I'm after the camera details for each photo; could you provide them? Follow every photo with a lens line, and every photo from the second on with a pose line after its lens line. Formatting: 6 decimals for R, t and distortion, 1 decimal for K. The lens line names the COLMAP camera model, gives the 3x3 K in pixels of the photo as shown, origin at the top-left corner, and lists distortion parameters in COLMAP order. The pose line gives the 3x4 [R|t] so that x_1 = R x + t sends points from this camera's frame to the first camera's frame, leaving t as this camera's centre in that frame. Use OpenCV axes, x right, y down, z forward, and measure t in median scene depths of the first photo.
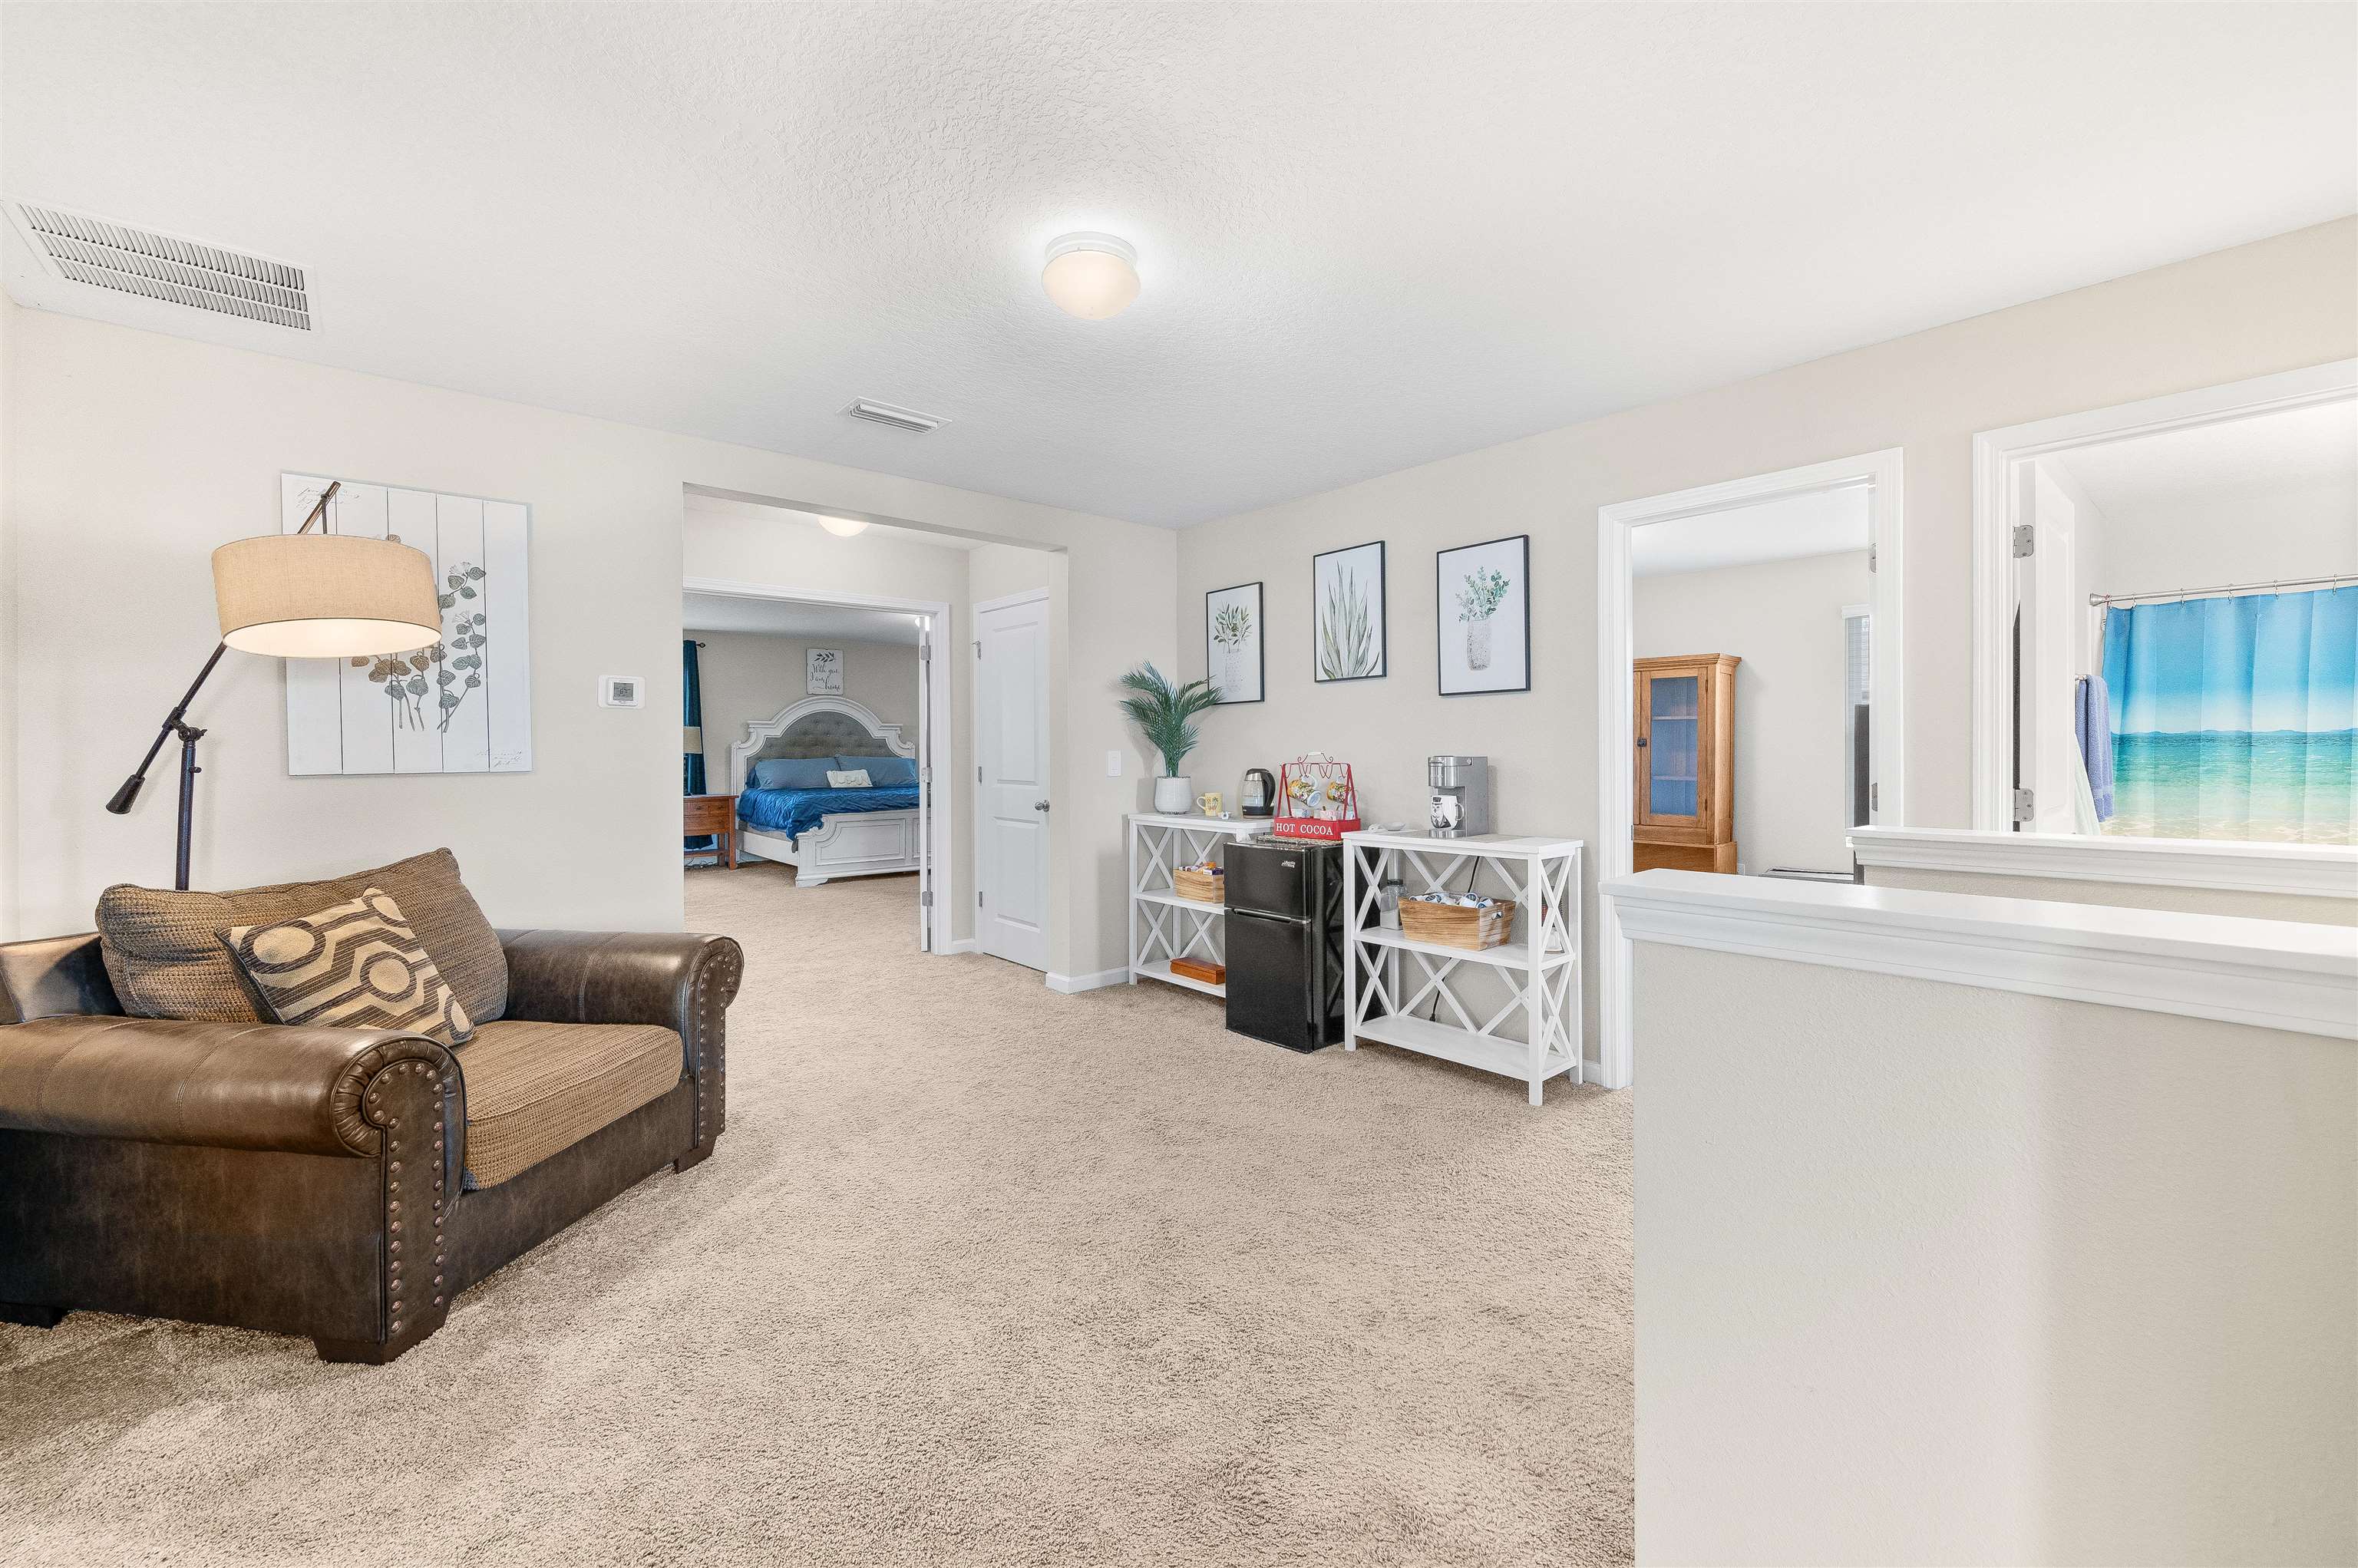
lens RADIAL K [[928.0, 0, 1179.8], [0, 928.0, 764.8], [0, 0, 1]] dist [-0.001402, 0.001119]
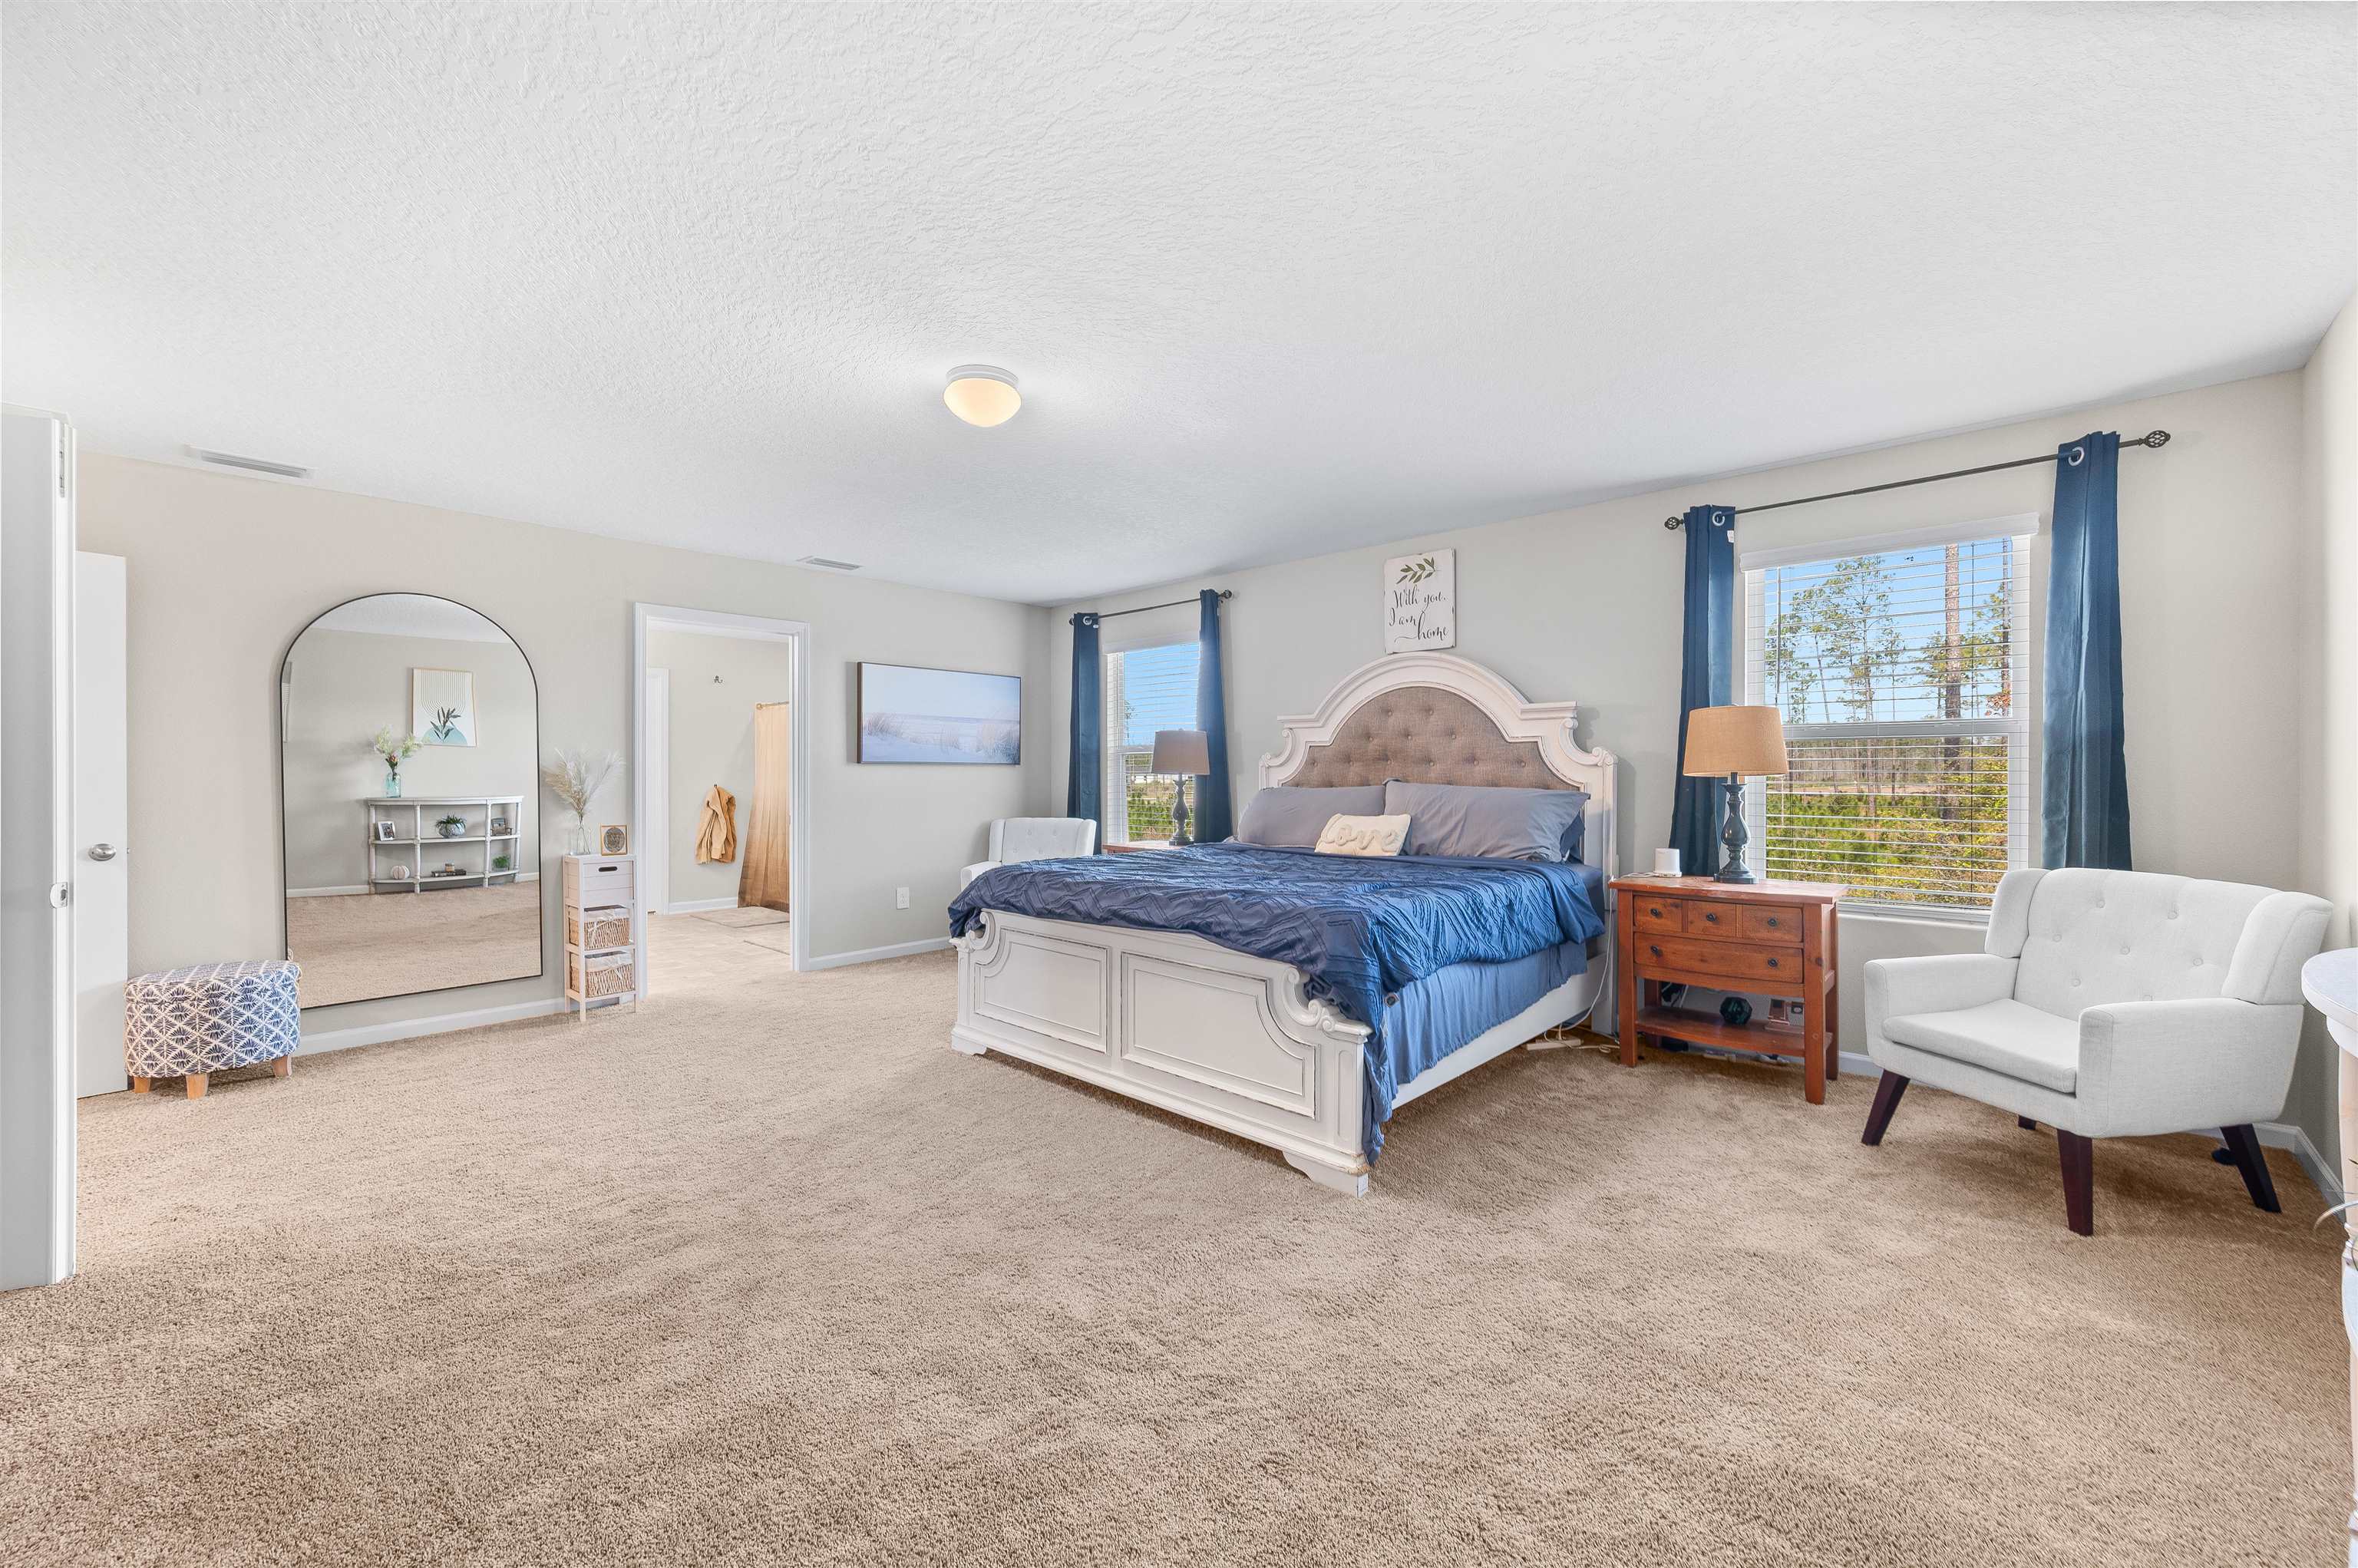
lens RADIAL K [[928.0, 0, 1177.4], [0, 928.0, 786.5], [0, 0, 1]] dist [-0.001402, 0.001119]
pose [[0.116619, 0.007054, -0.993152, 0.066581], [-0.020105, 0.999787, 0.004740, -0.007532], [0.992973, 0.019415, 0.116736, 0.837446]]
